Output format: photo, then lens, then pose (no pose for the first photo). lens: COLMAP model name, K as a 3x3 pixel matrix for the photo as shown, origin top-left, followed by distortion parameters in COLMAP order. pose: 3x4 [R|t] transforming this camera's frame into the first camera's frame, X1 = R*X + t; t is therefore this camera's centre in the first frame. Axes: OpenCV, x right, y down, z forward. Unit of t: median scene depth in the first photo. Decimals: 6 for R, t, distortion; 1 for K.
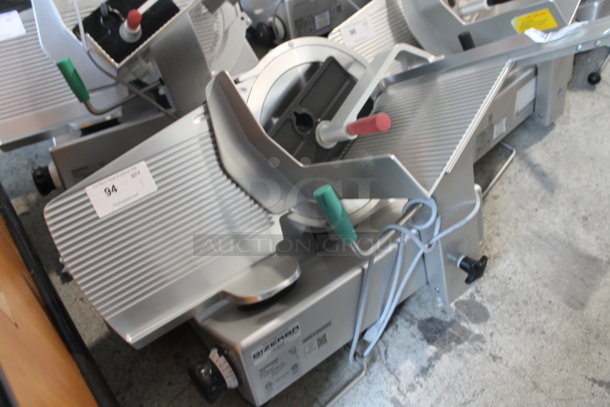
lens RADIAL K [[520.2, 0, 306.7], [0, 520.2, 203.7], [0, 0, 1]] dist [-0.129254, 0.066926]
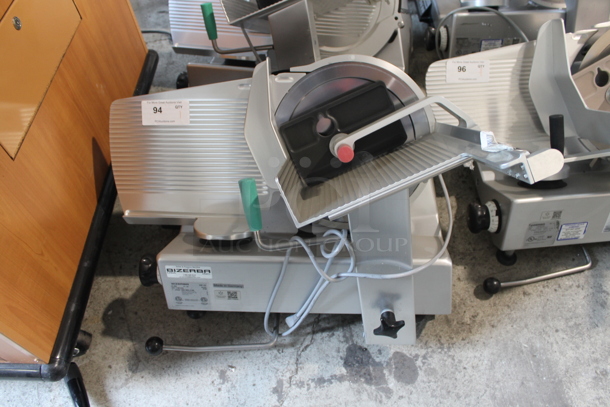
lens RADIAL K [[520.2, 0, 302.8], [0, 520.2, 203.6], [0, 0, 1]] dist [-0.129254, 0.066926]
pose [[0.760302, 0.483843, -0.433401, 0.483987], [-0.446469, 0.873879, 0.192359, -0.190977], [0.471812, 0.047249, 0.880432, 0.004463]]
